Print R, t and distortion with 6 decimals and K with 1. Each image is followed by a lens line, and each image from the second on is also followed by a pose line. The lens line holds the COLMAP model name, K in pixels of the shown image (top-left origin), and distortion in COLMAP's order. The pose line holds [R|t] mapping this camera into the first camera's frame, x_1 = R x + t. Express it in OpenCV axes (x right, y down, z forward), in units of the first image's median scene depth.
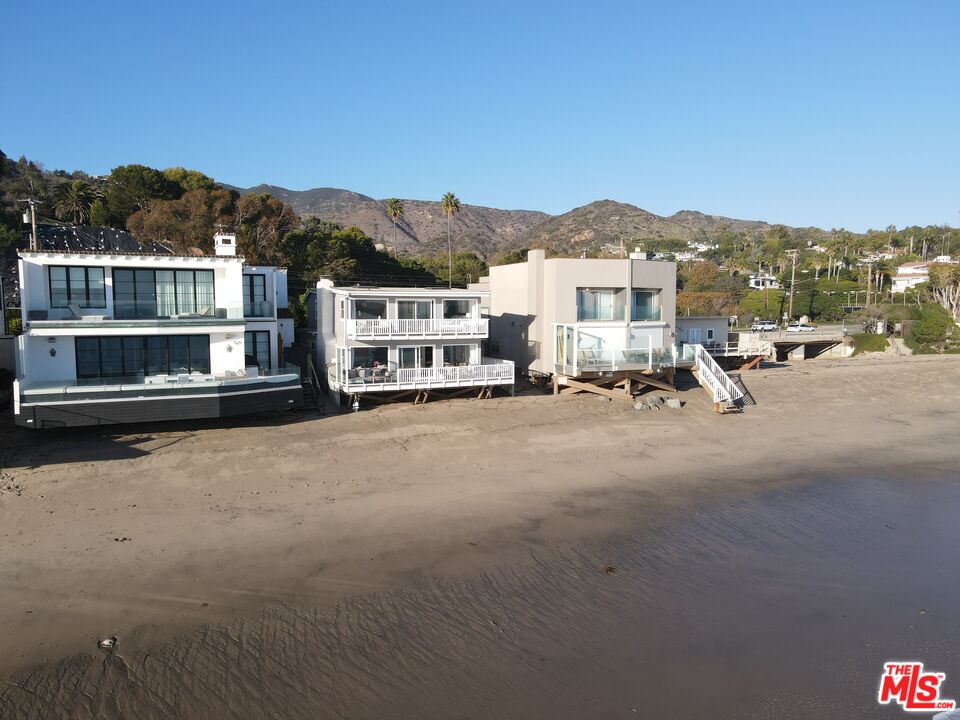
lens RADIAL K [[690.1, 0, 483.4], [0, 690.1, 359.9], [0, 0, 1]] dist [-0.001353, 0.023558]
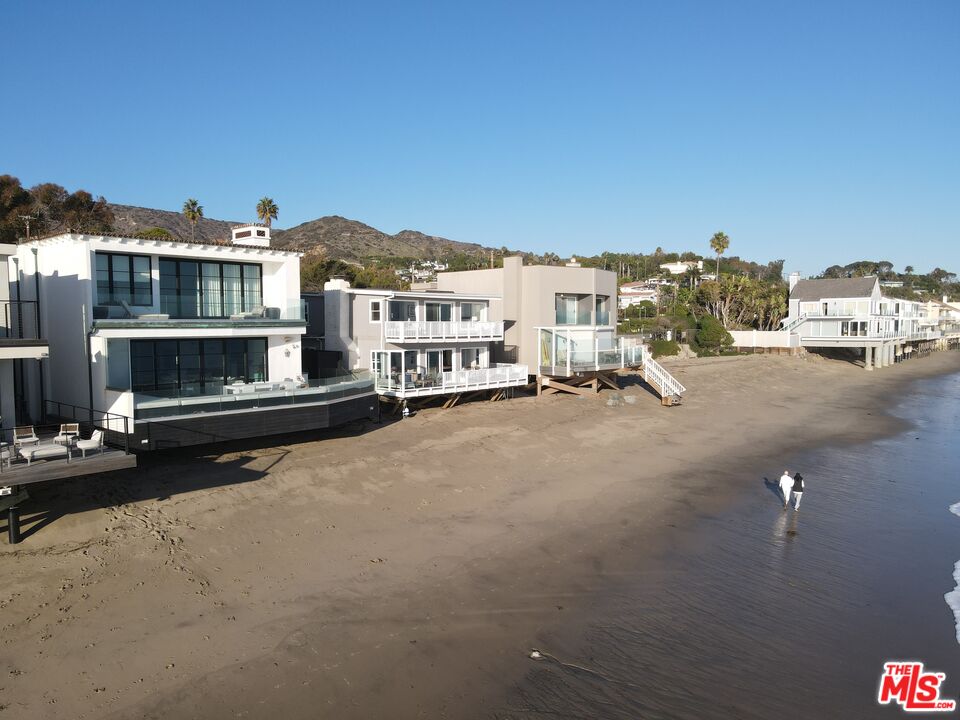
lens RADIAL K [[690.1, 0, 482.4], [0, 690.1, 360.9], [0, 0, 1]] dist [-0.001353, 0.023558]
pose [[0.926189, -0.022915, 0.376362, -0.460584], [0.031166, 0.999389, -0.015848, 0.015193], [-0.375769, 0.026408, 0.926337, 0.083193]]
